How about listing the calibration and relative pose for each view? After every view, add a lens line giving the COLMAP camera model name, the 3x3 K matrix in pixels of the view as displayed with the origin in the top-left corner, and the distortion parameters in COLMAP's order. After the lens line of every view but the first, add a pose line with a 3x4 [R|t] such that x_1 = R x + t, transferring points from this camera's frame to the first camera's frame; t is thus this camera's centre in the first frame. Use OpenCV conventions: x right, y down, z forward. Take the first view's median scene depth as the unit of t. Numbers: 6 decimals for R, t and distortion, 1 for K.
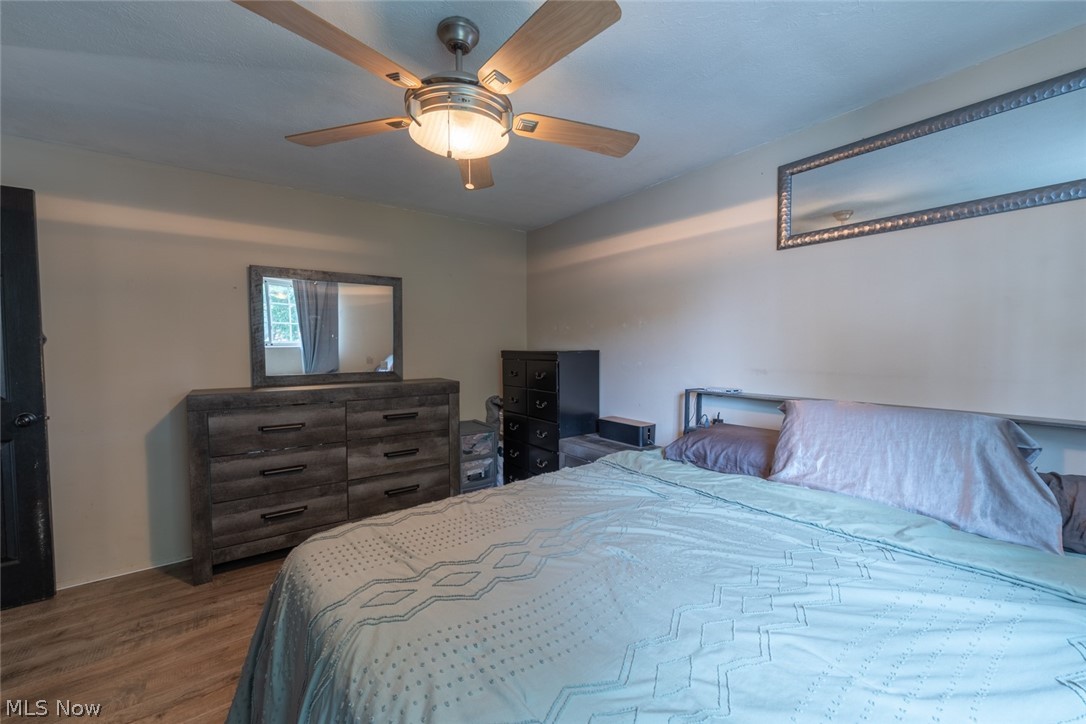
lens RADIAL K [[433.4, 0, 540.6], [0, 433.4, 361.1], [0, 0, 1]] dist [-0.004552, 0.000301]
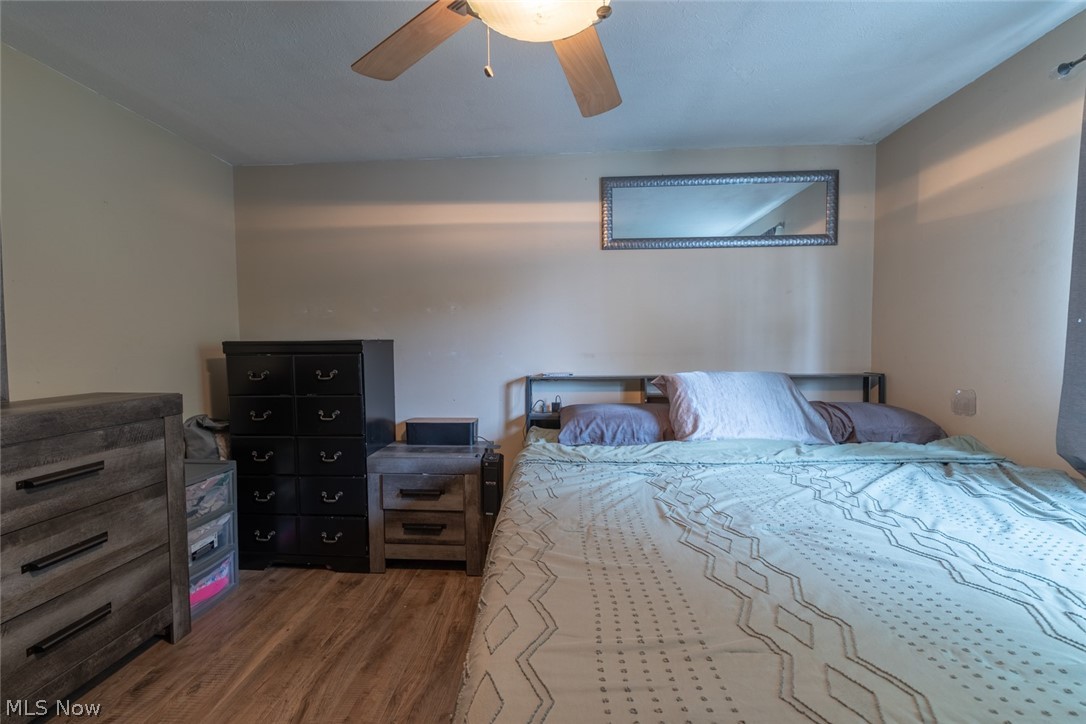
lens RADIAL K [[433.4, 0, 539.9], [0, 433.4, 363.2], [0, 0, 1]] dist [-0.004552, 0.000301]
pose [[0.640324, -0.038983, 0.767115, -0.350631], [0.034316, 0.999166, 0.022131, 0.011682], [-0.767338, 0.012153, 0.641128, 0.298766]]
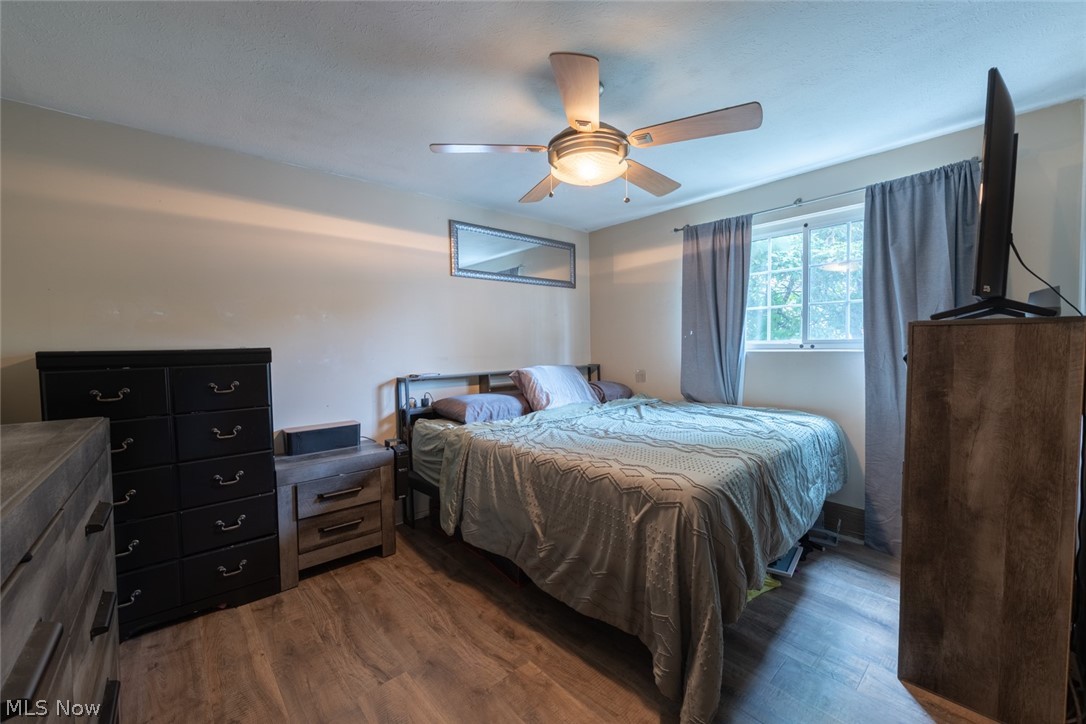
lens RADIAL K [[433.4, 0, 541.7], [0, 433.4, 363.9], [0, 0, 1]] dist [-0.004552, 0.000301]
pose [[-0.088017, -0.039027, 0.995354, -0.736708], [0.053652, 0.997596, 0.043859, -0.003994], [-0.994673, 0.057263, -0.085711, 0.642105]]
